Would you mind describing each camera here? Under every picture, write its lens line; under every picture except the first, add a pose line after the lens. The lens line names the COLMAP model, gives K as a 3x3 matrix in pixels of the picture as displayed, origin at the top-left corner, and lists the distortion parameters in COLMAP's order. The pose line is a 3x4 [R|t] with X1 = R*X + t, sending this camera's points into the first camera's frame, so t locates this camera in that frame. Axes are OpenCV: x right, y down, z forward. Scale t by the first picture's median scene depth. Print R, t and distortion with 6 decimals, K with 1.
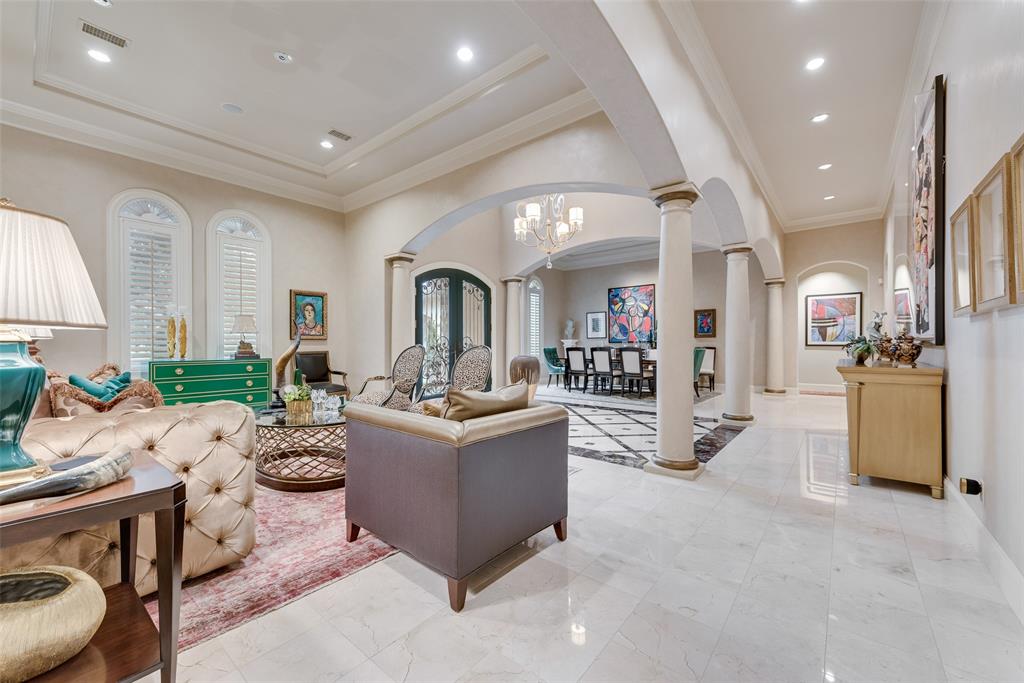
lens RADIAL K [[407.4, 0, 510.4], [0, 407.4, 345.9], [0, 0, 1]] dist [0.008854, 0.000015]
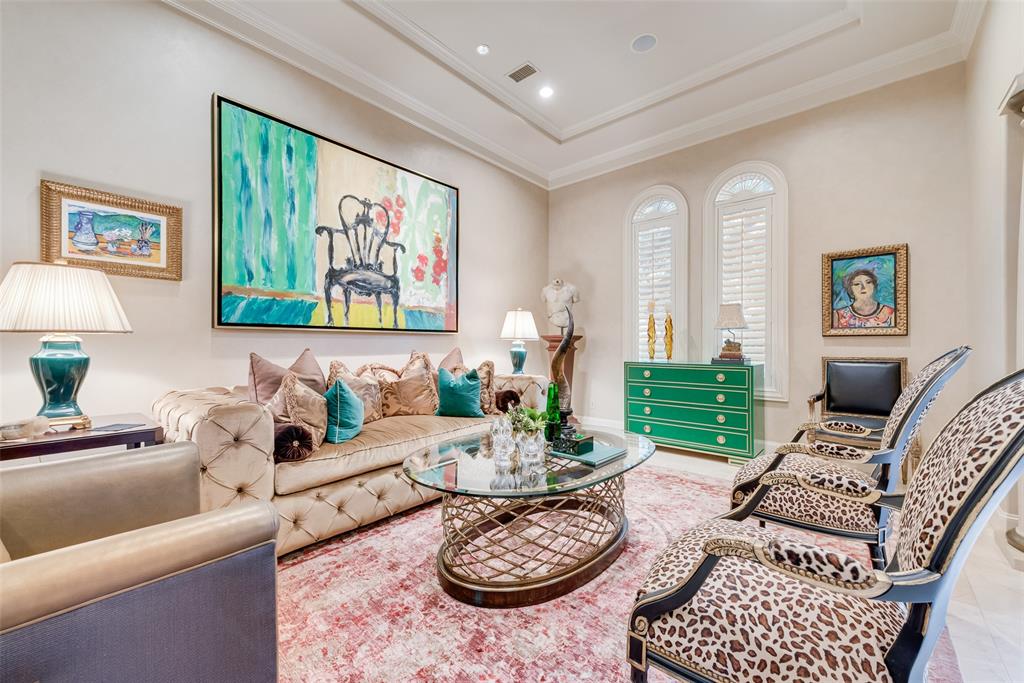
lens RADIAL K [[407.4, 0, 510.4], [0, 407.4, 345.9], [0, 0, 1]] dist [0.008854, 0.000015]
pose [[-0.036590, 0.002875, -0.999326, 0.083535], [-0.003889, 0.999988, 0.003019, -0.001794], [0.999323, 0.003997, -0.036579, 0.539041]]
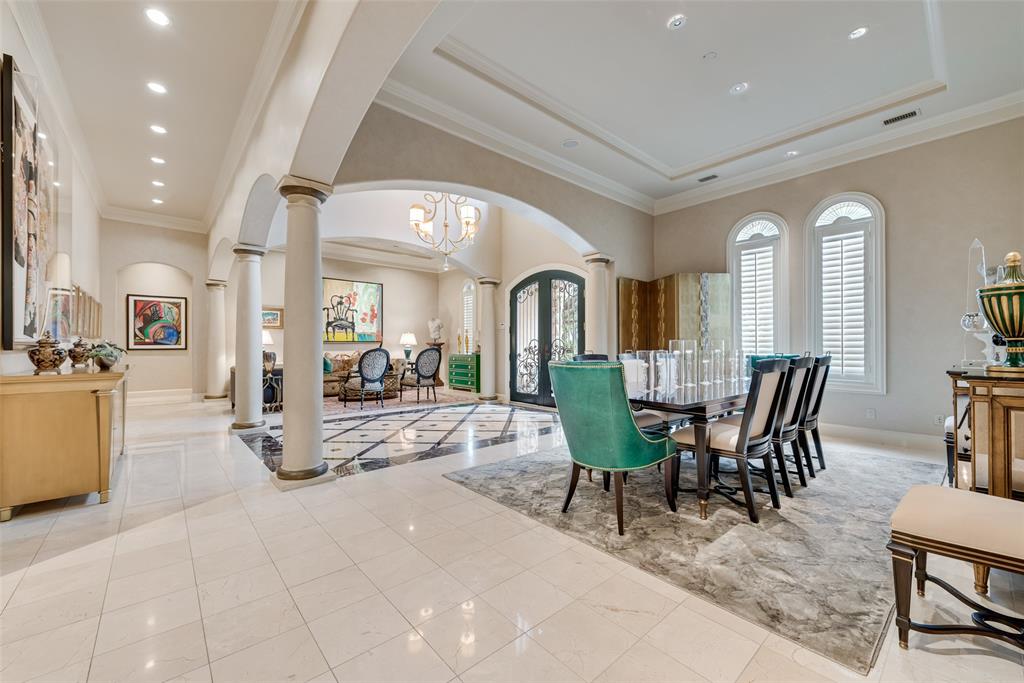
lens RADIAL K [[407.4, 0, 510.4], [0, 407.4, 345.9], [0, 0, 1]] dist [0.008854, 0.000015]
pose [[-0.175550, 0.000156, -0.984470, 0.963512], [-0.002179, 0.999997, 0.000547, -0.007780], [0.984468, 0.002241, -0.175550, 1.236064]]
